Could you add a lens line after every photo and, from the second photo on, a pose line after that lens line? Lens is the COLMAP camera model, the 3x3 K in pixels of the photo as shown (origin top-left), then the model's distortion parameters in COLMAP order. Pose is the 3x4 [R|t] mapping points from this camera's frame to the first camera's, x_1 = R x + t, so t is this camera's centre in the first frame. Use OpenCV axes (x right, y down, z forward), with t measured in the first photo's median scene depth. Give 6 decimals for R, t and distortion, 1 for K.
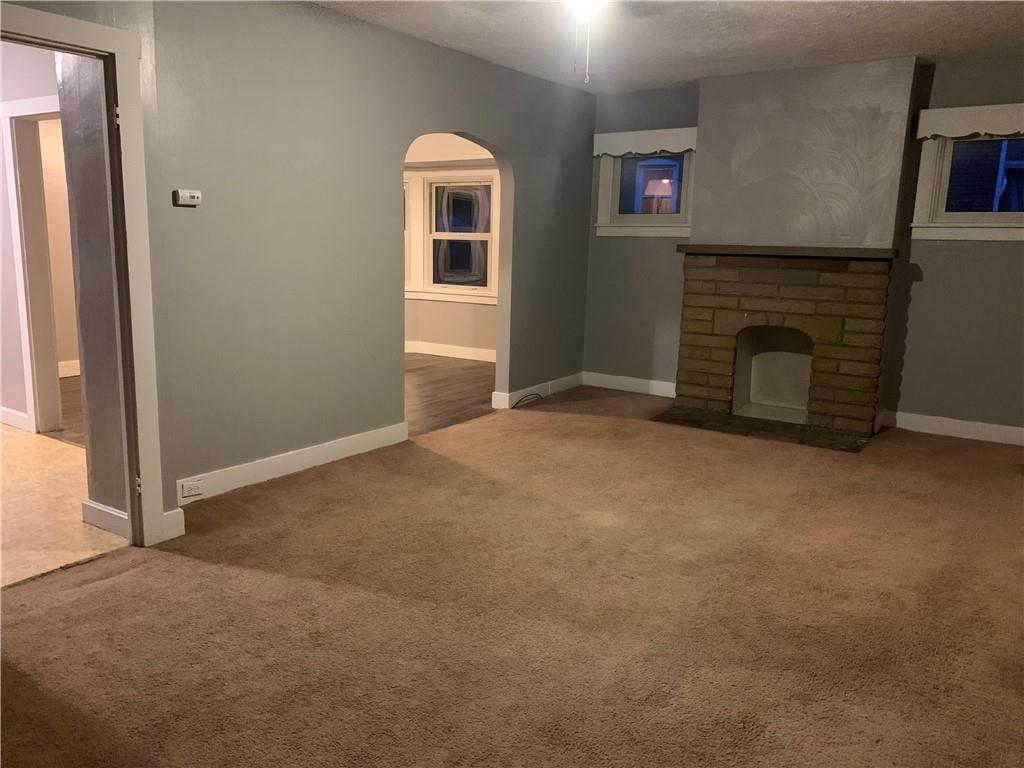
lens RADIAL K [[798.8, 0, 512.0], [0, 798.8, 384.0], [0, 0, 1]] dist [0.062682, -0.069180]
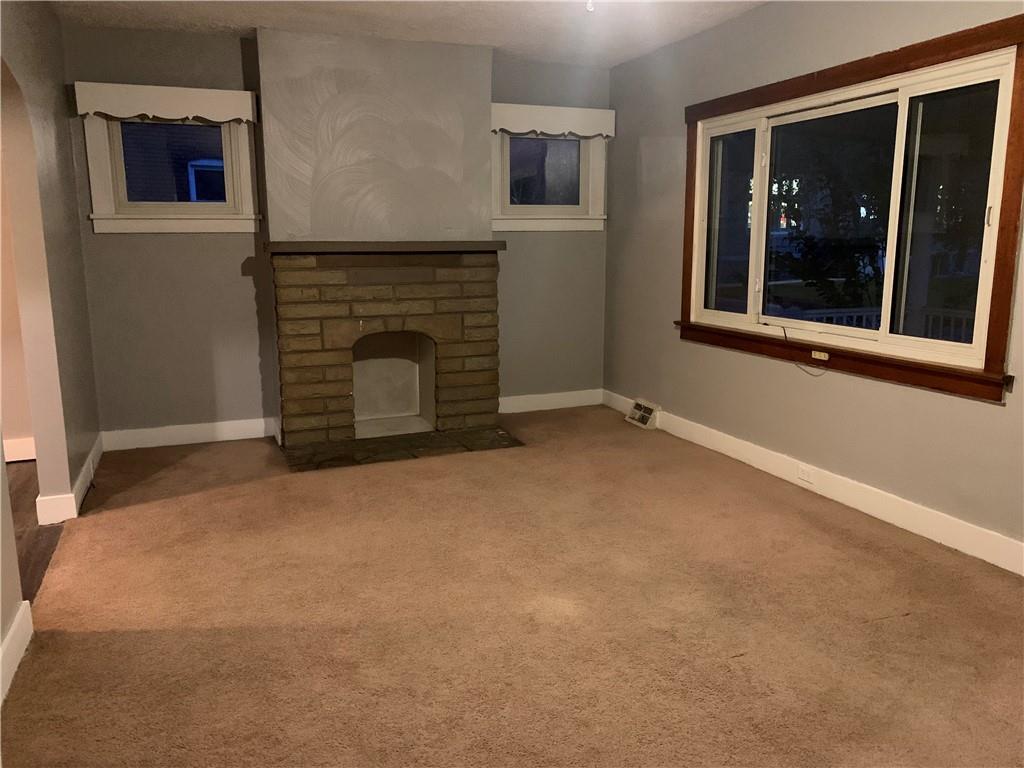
lens RADIAL K [[798.8, 0, 512.0], [0, 798.8, 384.0], [0, 0, 1]] dist [0.062682, -0.069180]
pose [[0.537401, -0.185172, 0.822746, -0.351023], [0.164537, 0.979870, 0.113064, -0.094807], [-0.827120, 0.074611, 0.557050, 0.406291]]
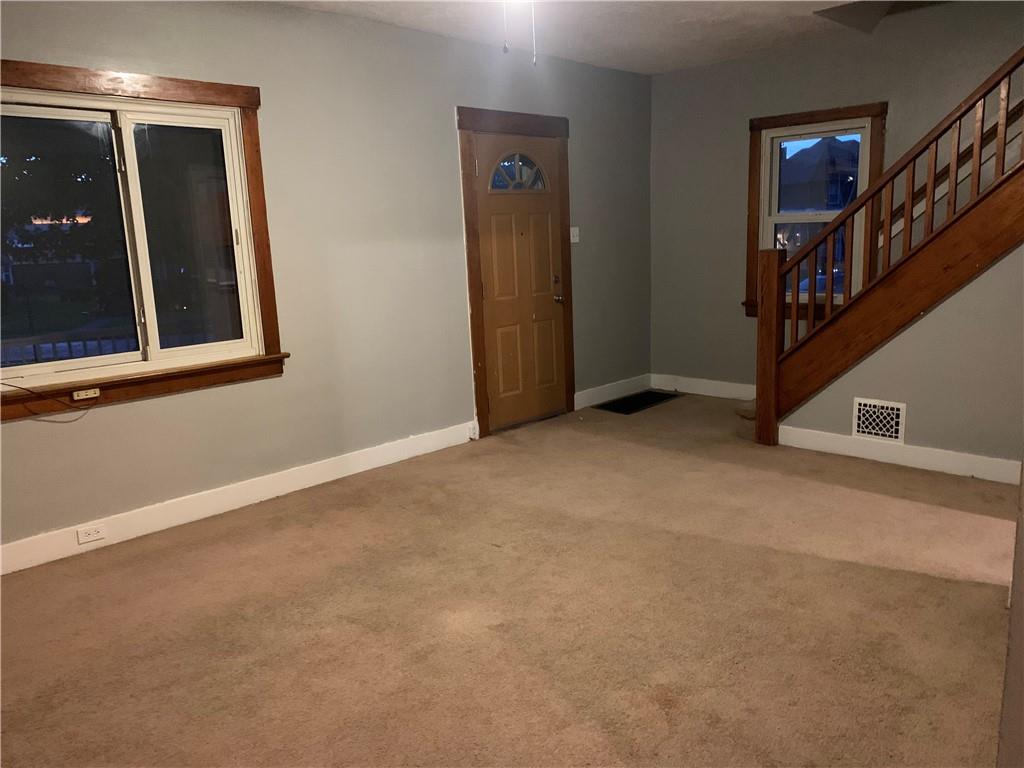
lens RADIAL K [[798.8, 0, 512.0], [0, 798.8, 384.0], [0, 0, 1]] dist [0.062682, -0.069180]
pose [[-0.989755, -0.020251, 0.141336, -0.020892], [0.031534, 0.934442, 0.354715, -0.218477], [-0.139253, 0.355538, -0.924230, 1.131476]]
